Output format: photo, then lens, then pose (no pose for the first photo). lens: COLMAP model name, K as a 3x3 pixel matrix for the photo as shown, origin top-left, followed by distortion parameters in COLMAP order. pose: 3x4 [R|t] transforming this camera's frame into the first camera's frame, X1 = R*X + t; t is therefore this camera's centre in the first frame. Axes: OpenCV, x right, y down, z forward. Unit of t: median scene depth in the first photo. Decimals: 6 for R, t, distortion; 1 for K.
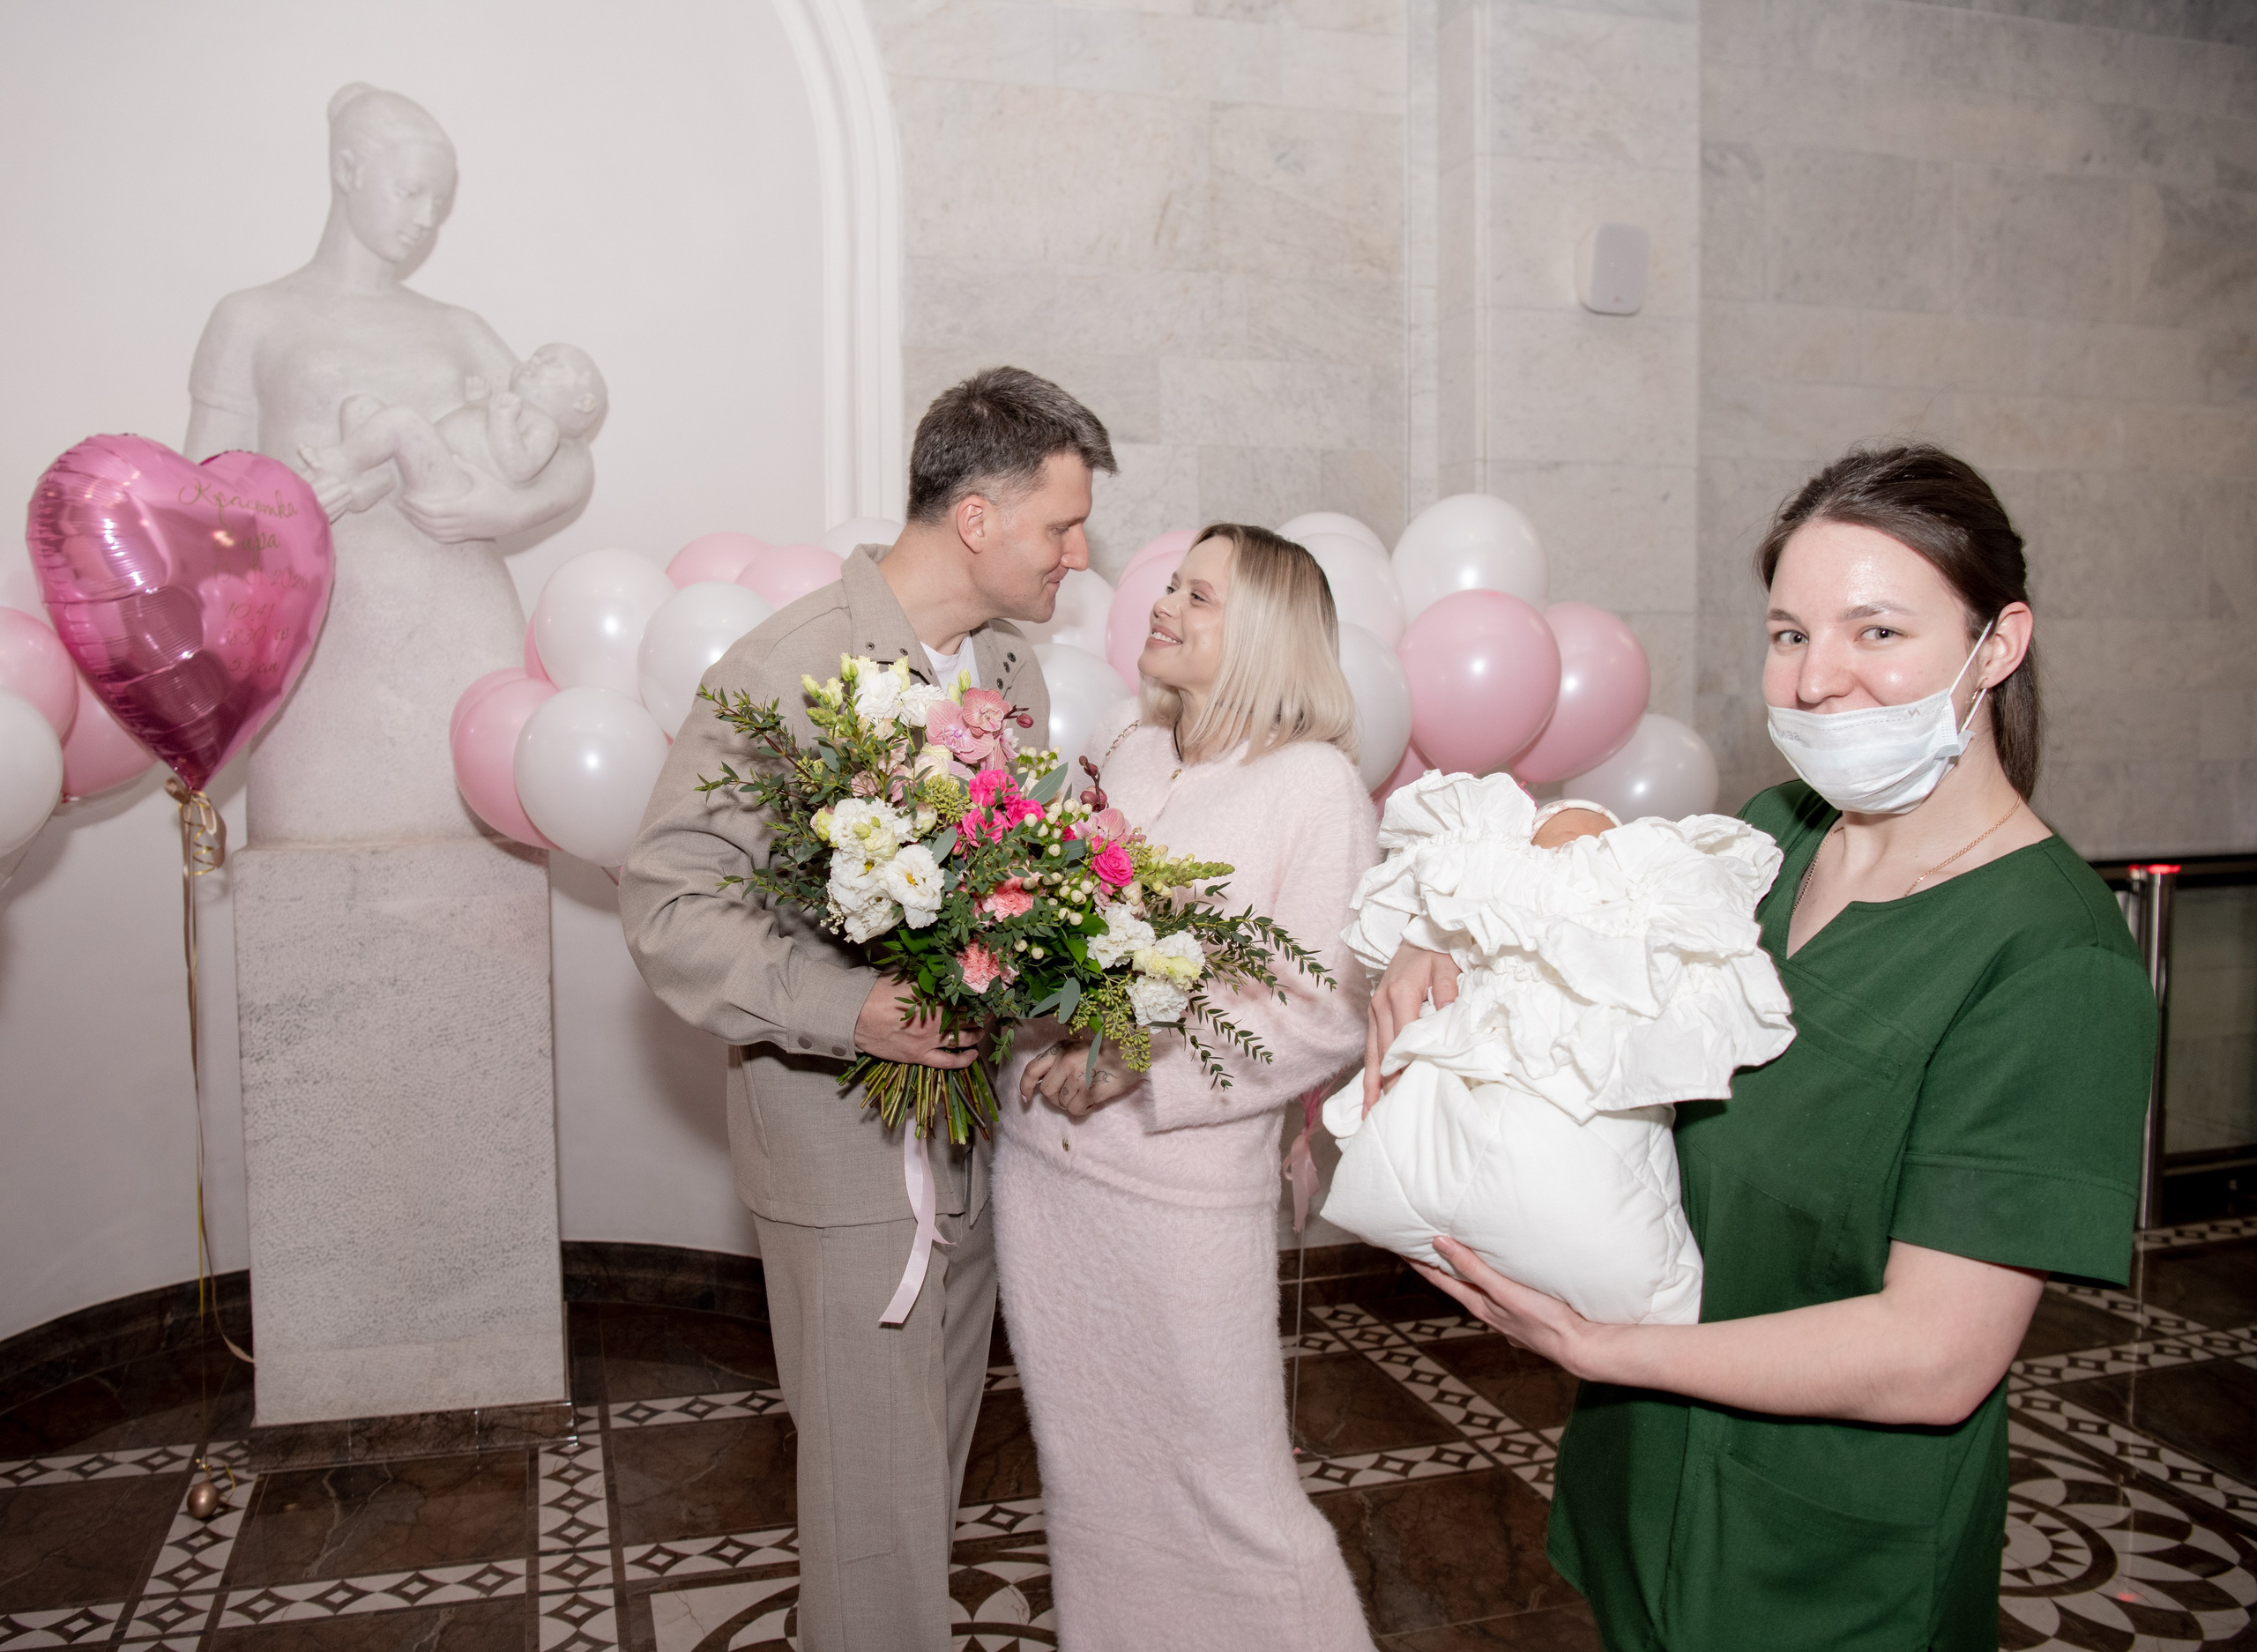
lens RADIAL K [[1823.9, 0, 1016.3], [0, 1823.9, 800.9], [0, 0, 1]] dist [-0.069510, 0.016385]
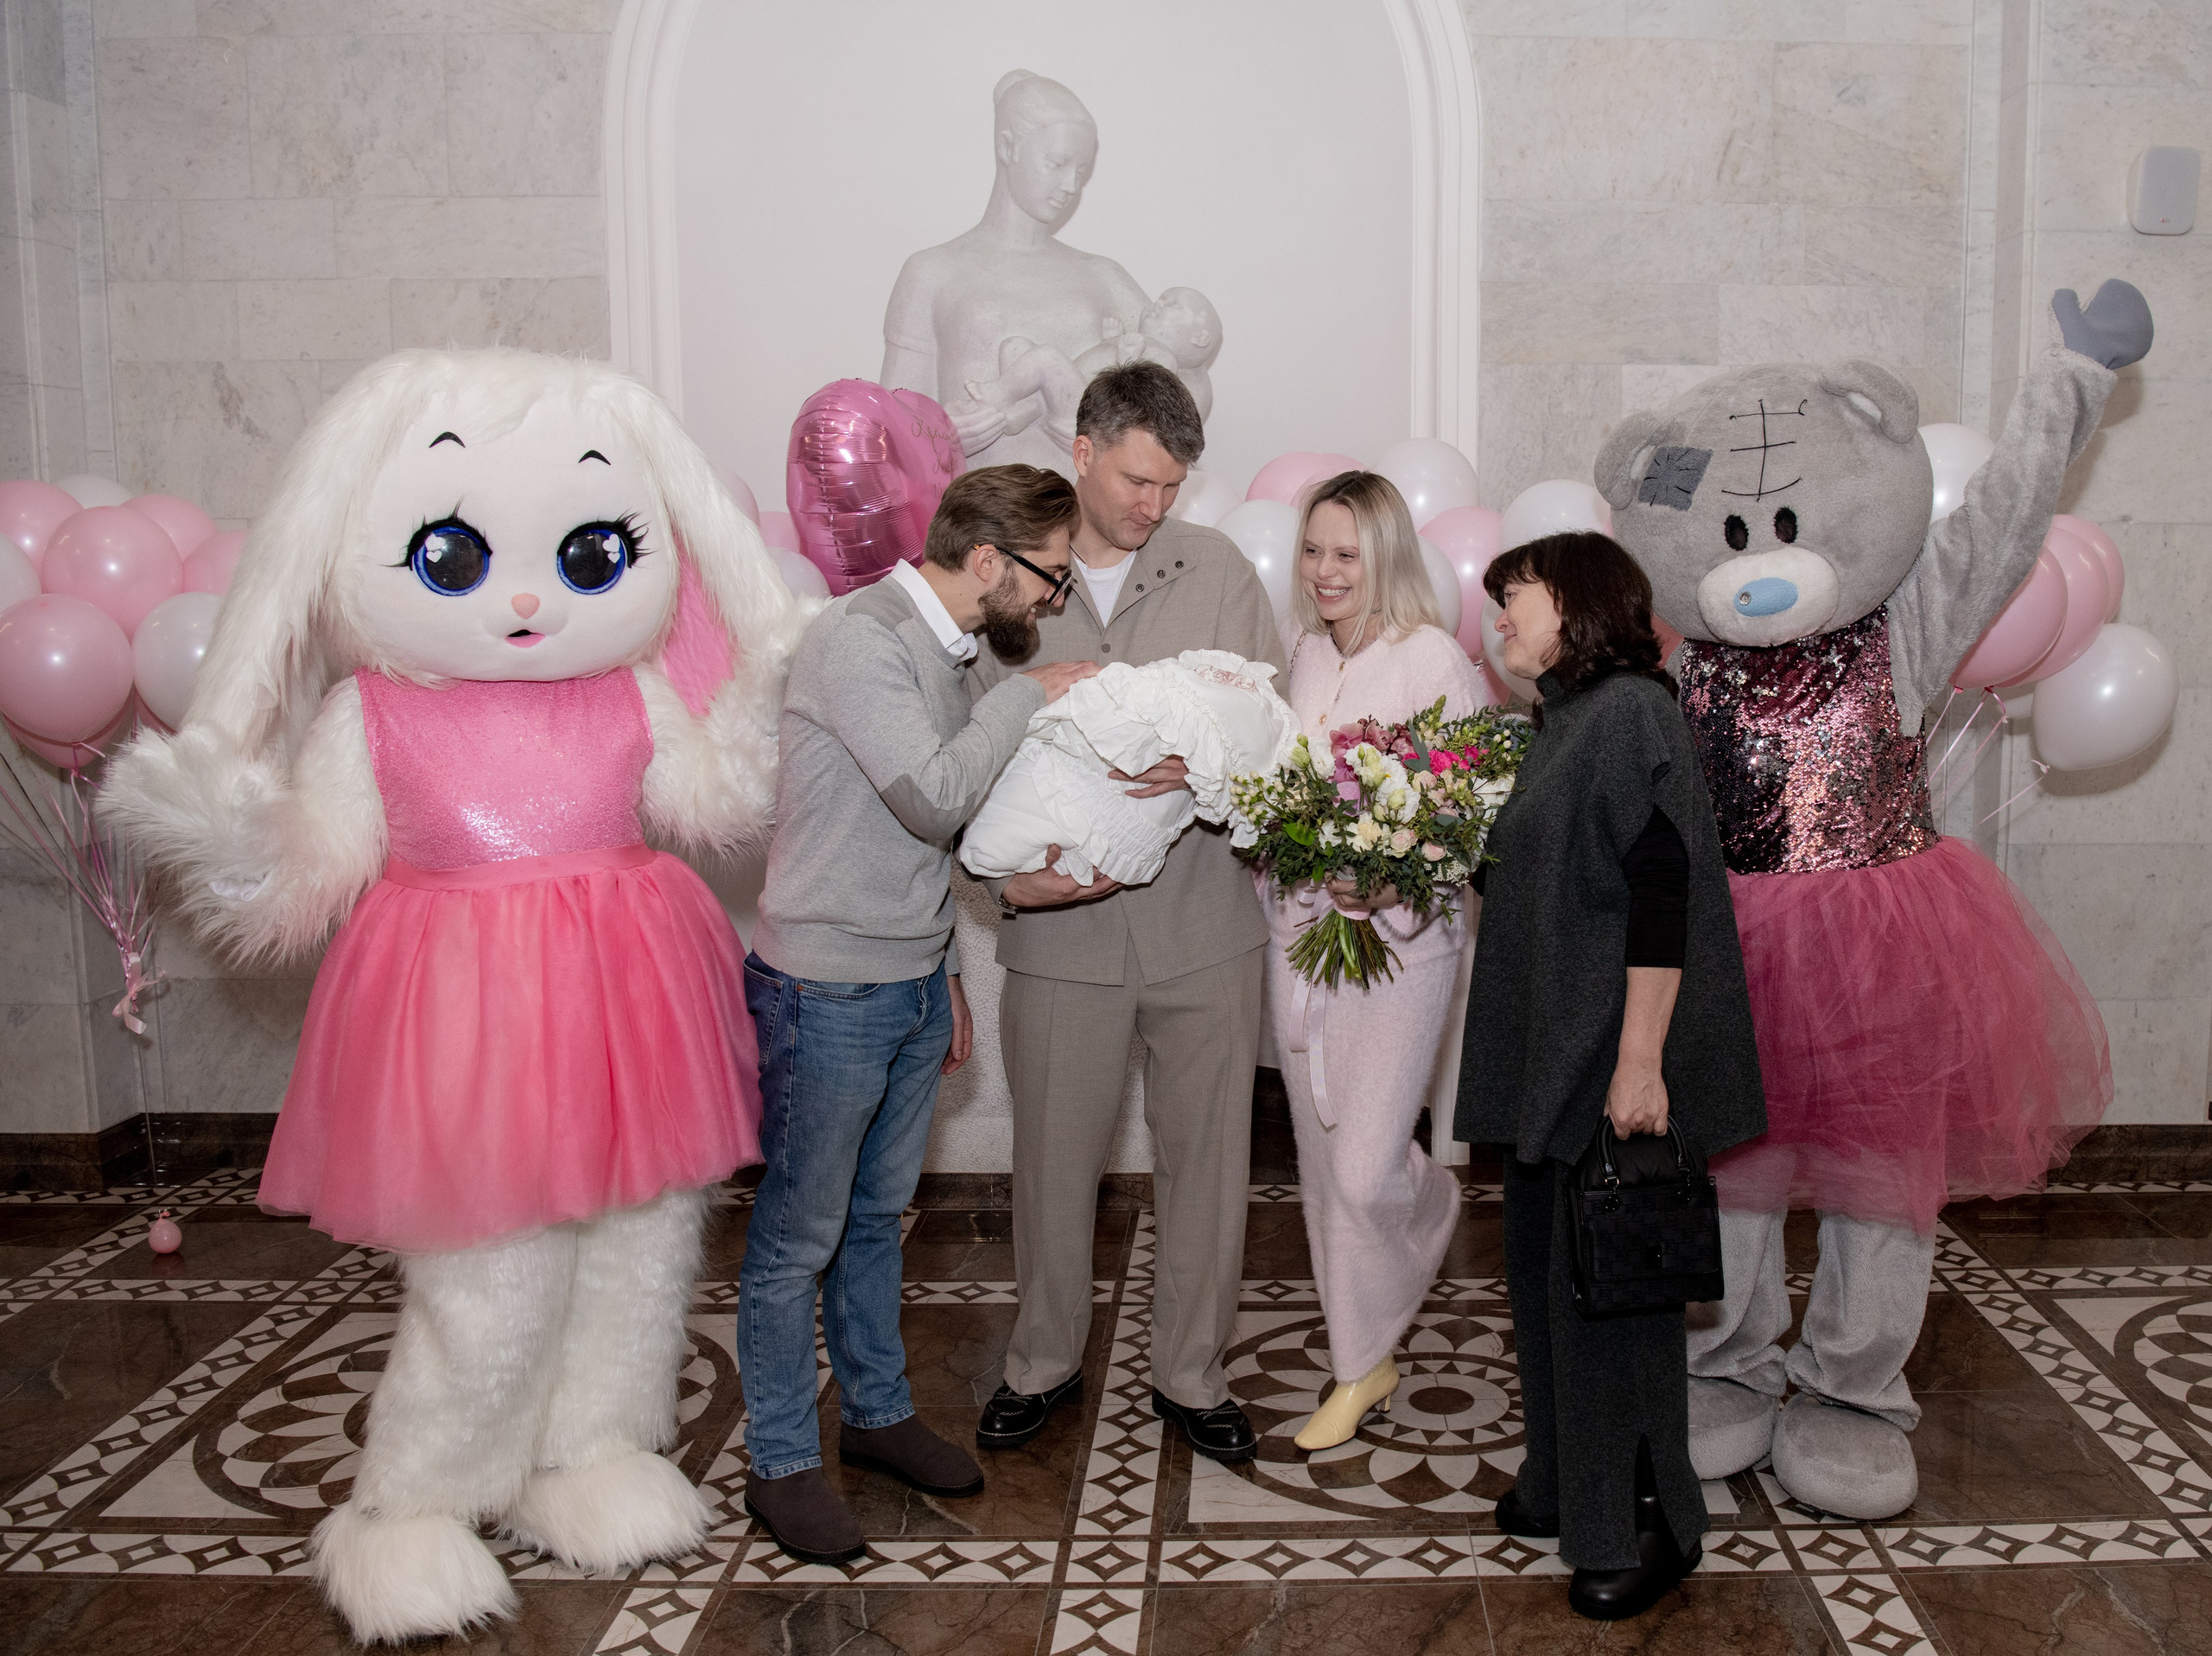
lens RADIAL K [[1917.0, 0, 1316.3], [0, 1917.0, 830.4], [0, 0, 1]] dist [-0.071578, 0.017718]
pose [[0.973283, 0.040066, -0.226085, 0.125884], [-0.025163, 0.997339, 0.068420, 0.011492], [0.228225, -0.060903, 0.971702, -0.201939]]
